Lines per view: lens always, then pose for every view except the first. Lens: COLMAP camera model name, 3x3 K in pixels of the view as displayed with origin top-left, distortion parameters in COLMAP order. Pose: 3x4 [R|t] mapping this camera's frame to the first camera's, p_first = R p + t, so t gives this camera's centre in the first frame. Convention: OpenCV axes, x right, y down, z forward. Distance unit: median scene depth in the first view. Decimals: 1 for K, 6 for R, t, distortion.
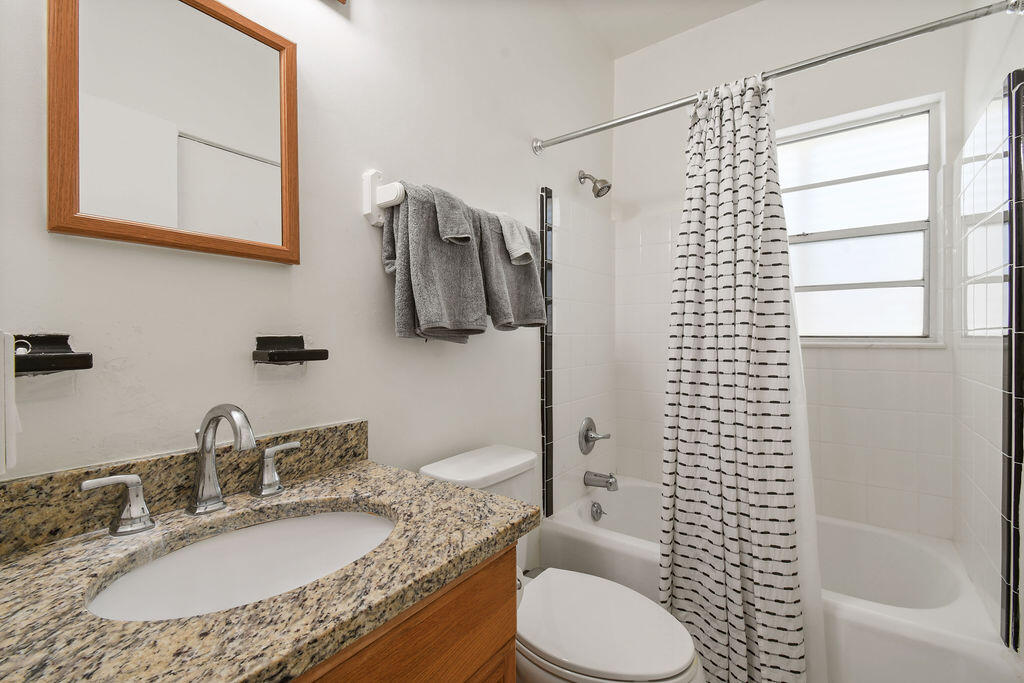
lens RADIAL K [[445.4, 0, 513.7], [0, 445.4, 332.7], [0, 0, 1]] dist [-0.000419, -0.000868]
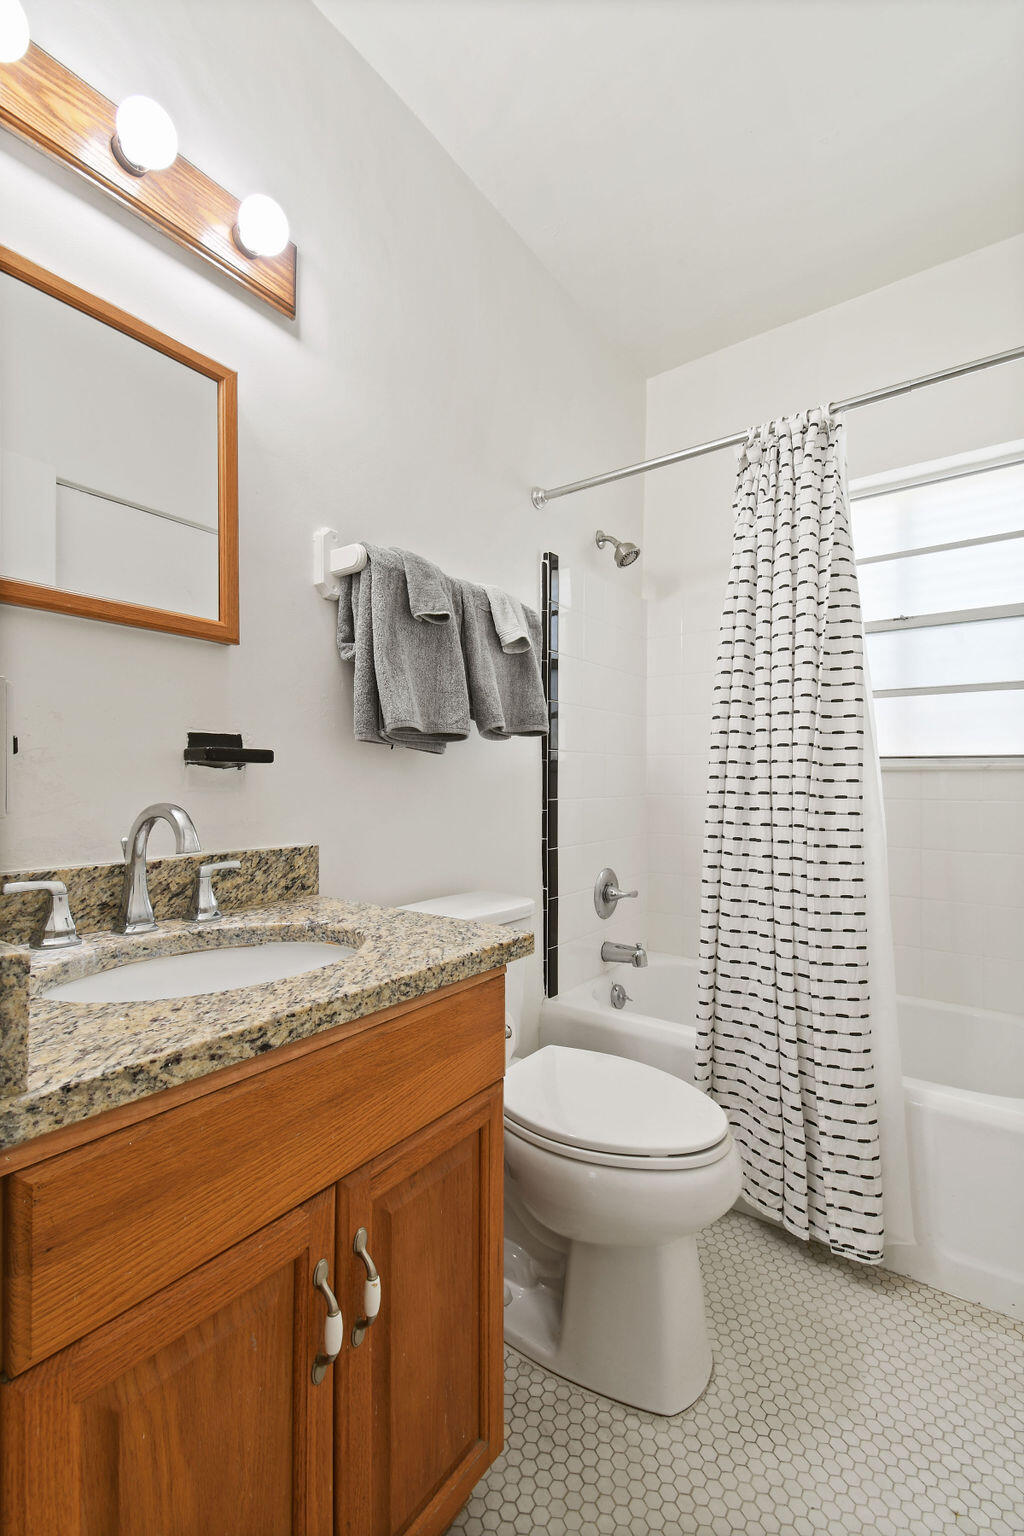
lens RADIAL K [[668.1, 0, 504.2], [0, 668.1, 769.5], [0, 0, 1]] dist [-0.000419, -0.000868]
pose [[0.999973, 0.004591, -0.005660, 0.005601], [-0.004630, 0.999965, -0.006921, 0.062929], [0.005628, 0.006947, 0.999960, -0.163592]]
